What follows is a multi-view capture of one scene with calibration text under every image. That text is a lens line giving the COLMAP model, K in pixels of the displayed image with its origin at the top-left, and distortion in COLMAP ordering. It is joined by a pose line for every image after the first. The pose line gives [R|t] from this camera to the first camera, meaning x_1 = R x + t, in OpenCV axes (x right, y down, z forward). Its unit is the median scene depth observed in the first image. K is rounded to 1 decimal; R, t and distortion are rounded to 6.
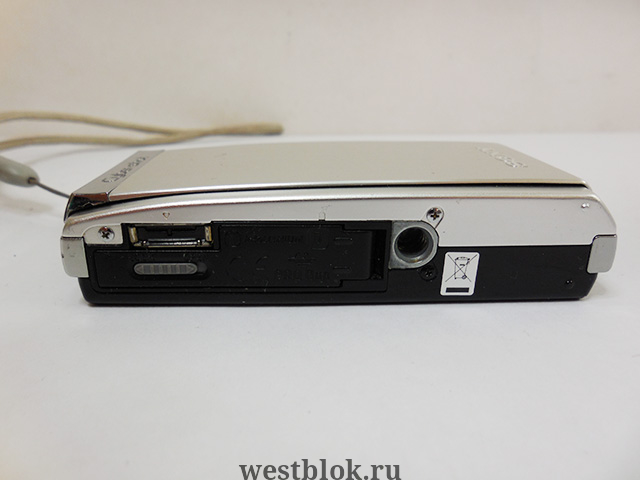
lens RADIAL K [[577.4, 0, 320.0], [0, 577.4, 240.0], [0, 0, 1]] dist [-0.037346, 0.001931]
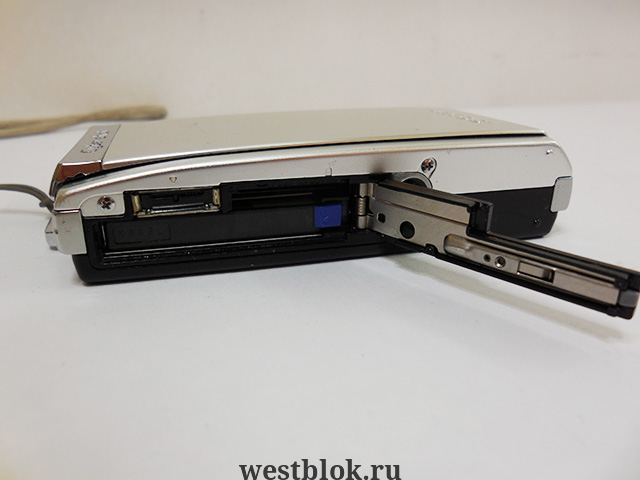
lens RADIAL K [[577.4, 0, 320.0], [0, 577.4, 240.0], [0, 0, 1]] dist [-0.037346, 0.001931]
pose [[0.968018, -0.082734, 0.236848, -0.259825], [0.077008, 0.996473, 0.033343, 0.042536], [-0.238771, -0.014037, 0.970975, 0.011837]]
